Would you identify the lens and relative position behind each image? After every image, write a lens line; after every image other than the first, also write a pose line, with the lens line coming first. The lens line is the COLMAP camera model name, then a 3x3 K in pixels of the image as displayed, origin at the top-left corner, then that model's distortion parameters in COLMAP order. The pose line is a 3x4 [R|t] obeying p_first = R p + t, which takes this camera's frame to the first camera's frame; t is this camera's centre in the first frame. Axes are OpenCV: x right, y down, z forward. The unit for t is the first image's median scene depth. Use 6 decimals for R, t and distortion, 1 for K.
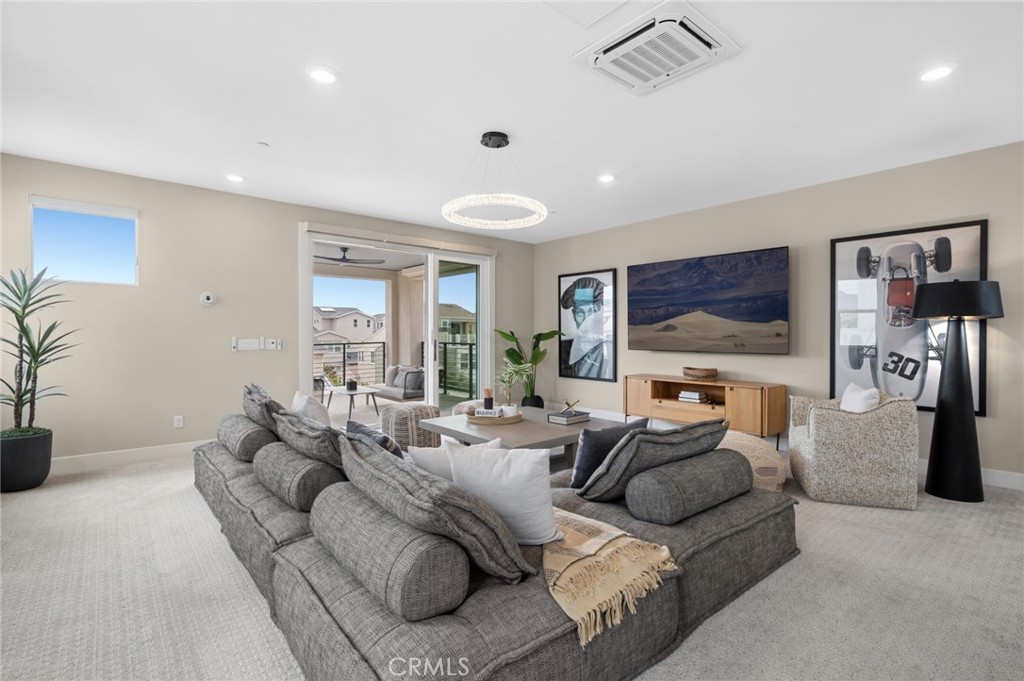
lens RADIAL K [[479.1, 0, 515.0], [0, 479.1, 337.9], [0, 0, 1]] dist [-0.000149, 0.000001]
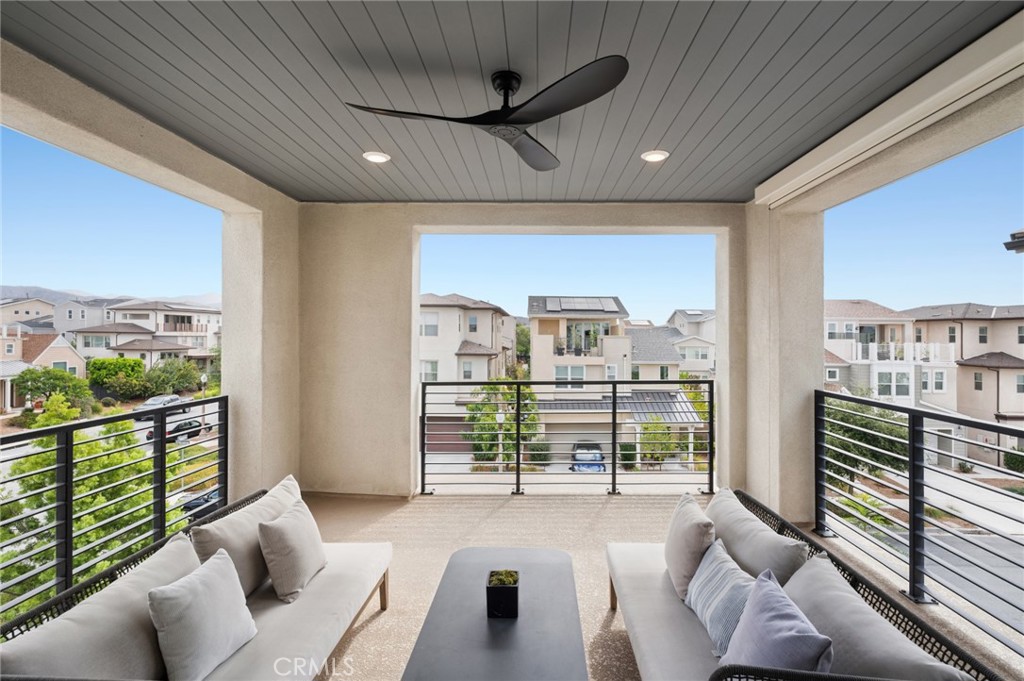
lens RADIAL K [[479.1, 0, 515.0], [0, 479.1, 337.9], [0, 0, 1]] dist [-0.000149, 0.000001]
pose [[0.734459, 0.005262, -0.678633, -0.259772], [-0.009346, 0.999954, -0.002362, -0.071508], [0.678589, 0.008077, 0.734474, 1.319885]]
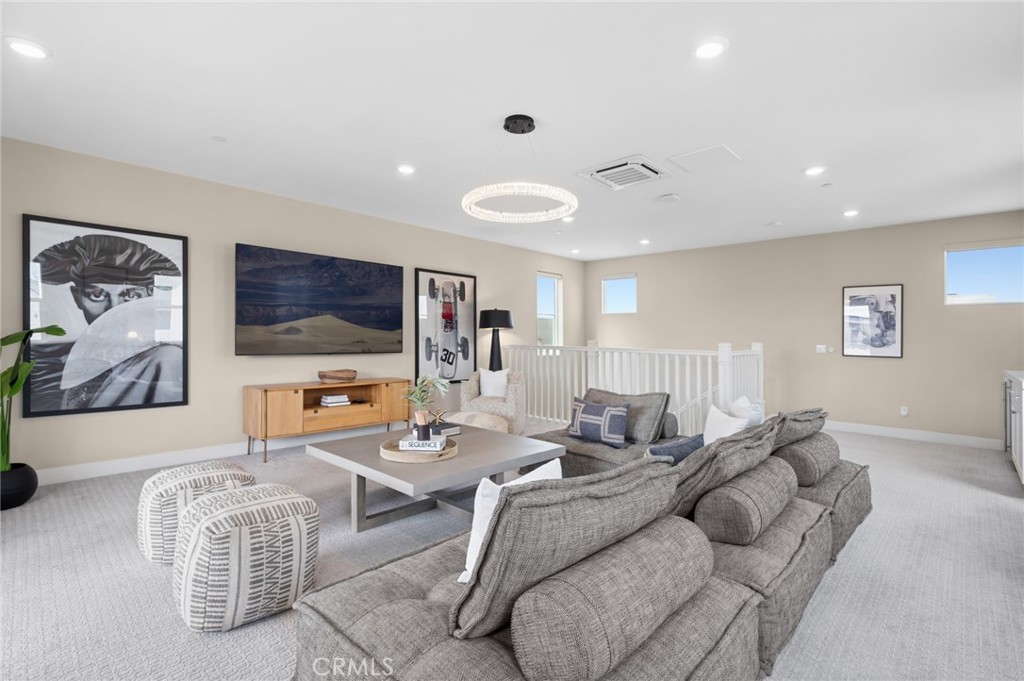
lens RADIAL K [[479.1, 0, 515.0], [0, 479.1, 337.9], [0, 0, 1]] dist [-0.000149, 0.000001]
pose [[-0.109751, -0.003395, 0.993953, -0.795874], [-0.005470, 0.999981, 0.002811, -0.010563], [-0.993944, -0.005128, -0.109768, 0.935431]]
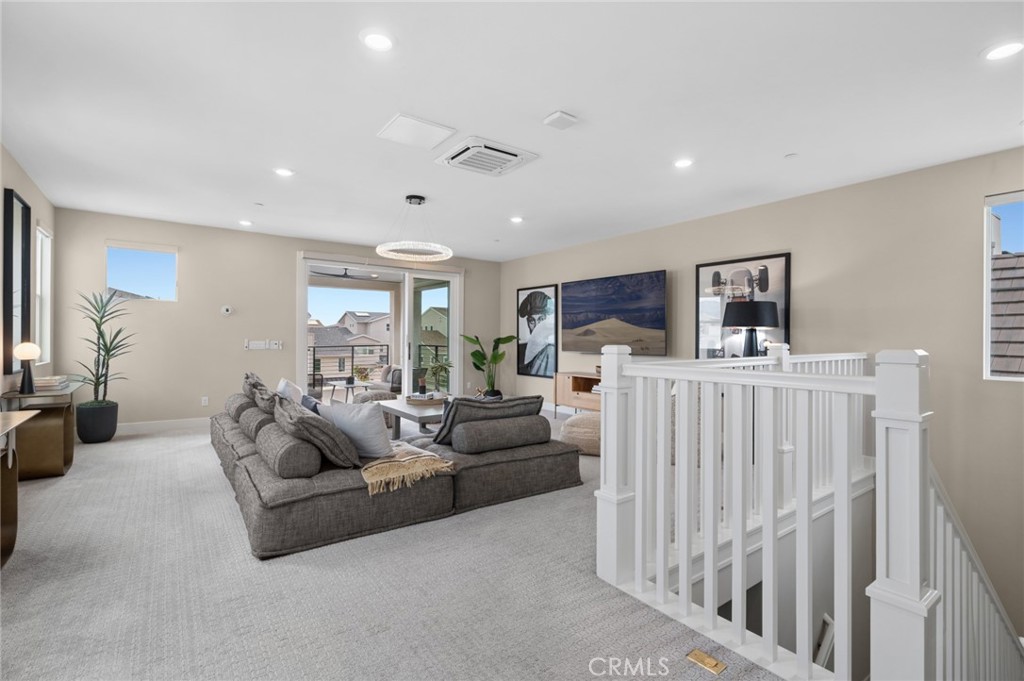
lens RADIAL K [[479.1, 0, 515.0], [0, 479.1, 337.9], [0, 0, 1]] dist [-0.000149, 0.000001]
pose [[0.997285, 0.005582, -0.073420, 0.297895], [-0.006260, 0.999940, -0.009006, 0.001938], [0.073366, 0.009441, 0.997260, -0.317336]]
